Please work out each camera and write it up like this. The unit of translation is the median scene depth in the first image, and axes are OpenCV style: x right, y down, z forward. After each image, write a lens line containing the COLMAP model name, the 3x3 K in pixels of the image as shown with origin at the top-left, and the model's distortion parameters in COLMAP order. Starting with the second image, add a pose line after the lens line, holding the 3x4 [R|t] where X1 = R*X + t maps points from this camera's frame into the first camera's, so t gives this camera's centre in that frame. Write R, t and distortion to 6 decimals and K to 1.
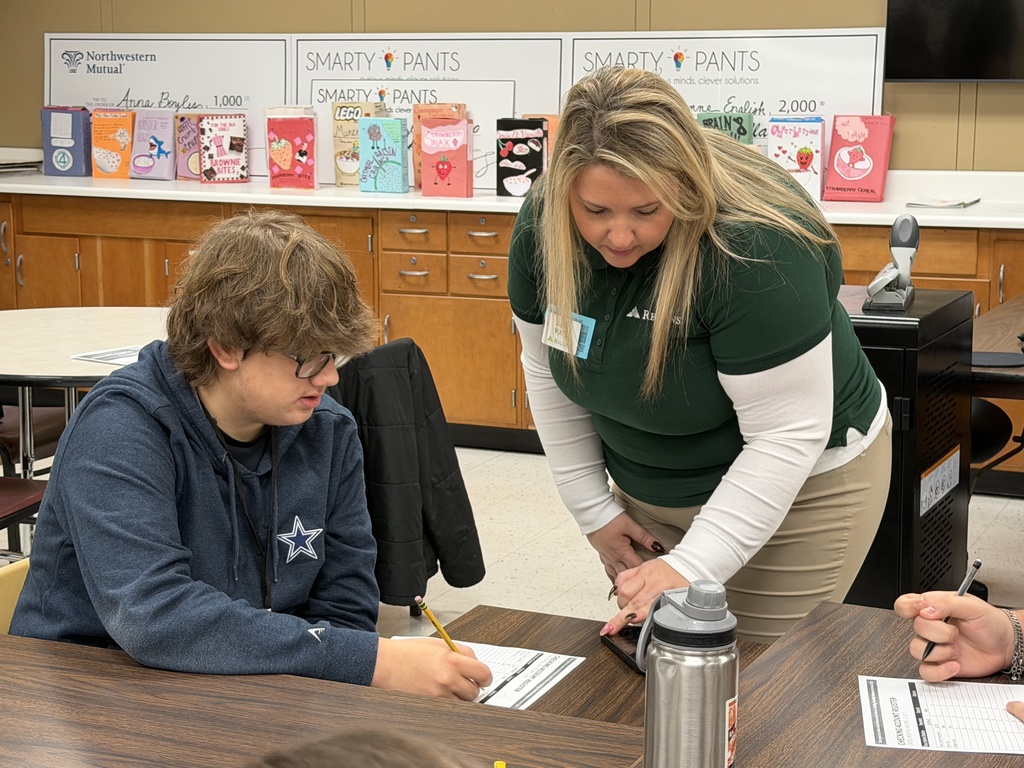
lens RADIAL K [[1896.0, 0, 512.0], [0, 1896.0, 384.0], [0, 0, 1]] dist [0.132197, 0.152289]
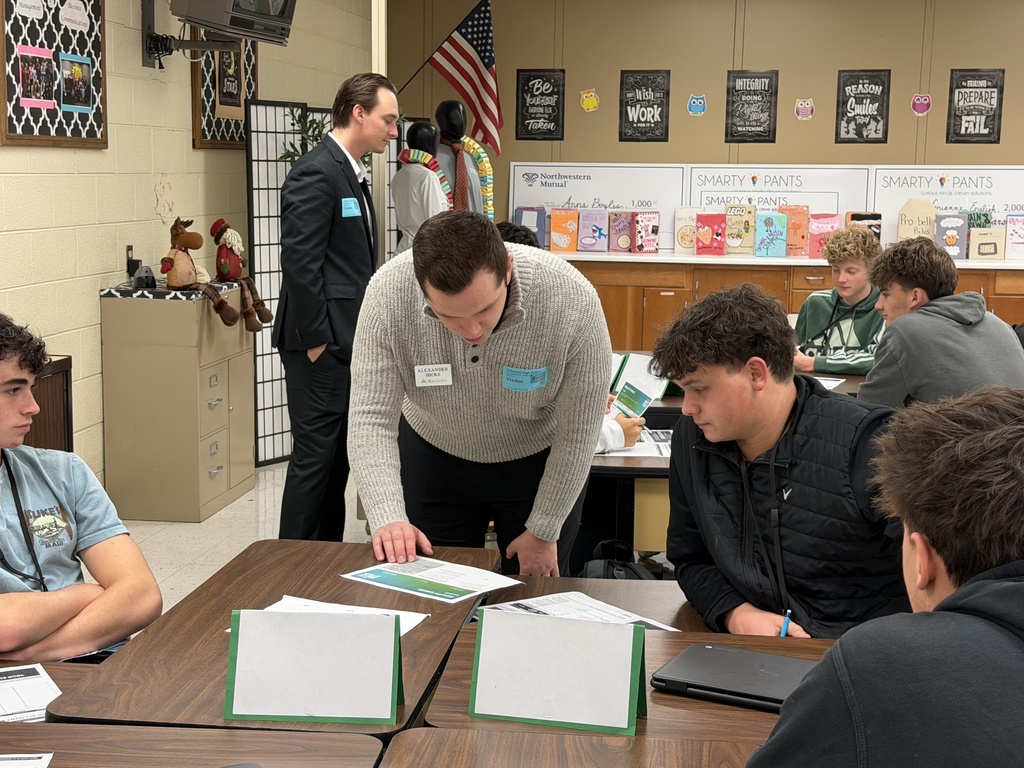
lens RADIAL K [[1606.3, 0, 512.0], [0, 1606.3, 384.0], [0, 0, 1]] dist [0.181020, -0.243625]
pose [[0.962378, -0.019904, 0.270985, -0.675483], [0.030141, 0.998978, -0.033669, 0.053854], [-0.270038, 0.040570, 0.961994, -0.322078]]
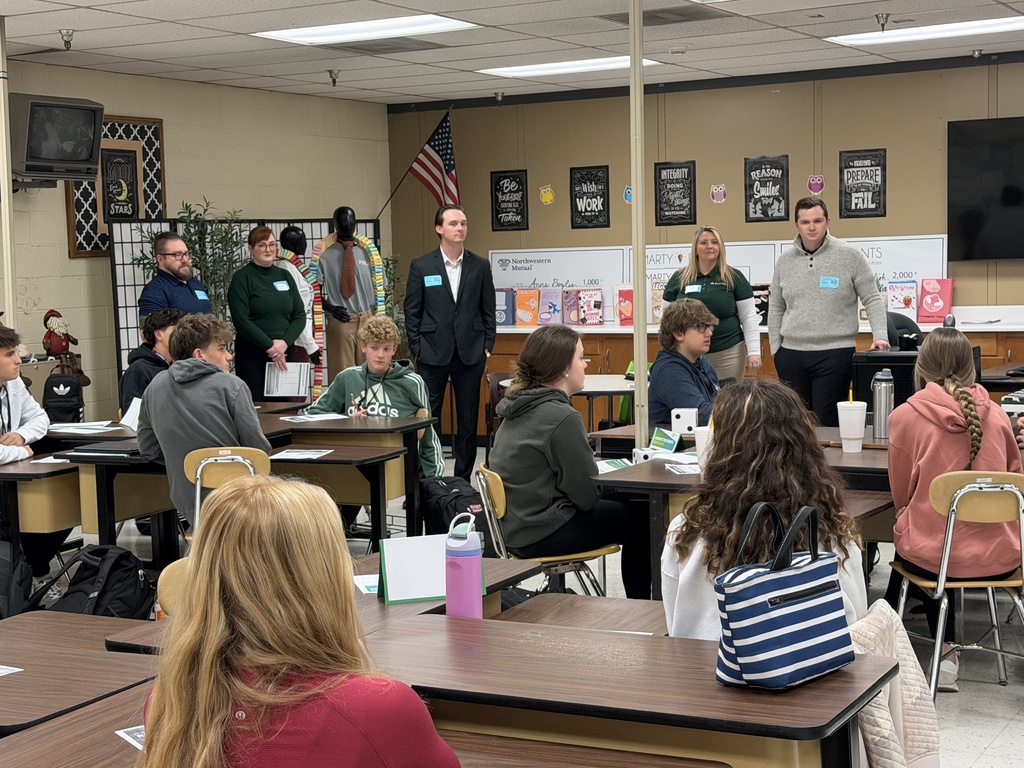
lens RADIAL K [[1675.8, 0, 512.0], [0, 1675.8, 384.0], [0, 0, 1]] dist [0.162240, -0.026008]
pose [[0.996531, -0.021310, -0.080444, -0.101512], [0.013838, 0.995633, -0.092320, 0.108602], [0.082060, 0.090886, 0.992475, -0.672238]]
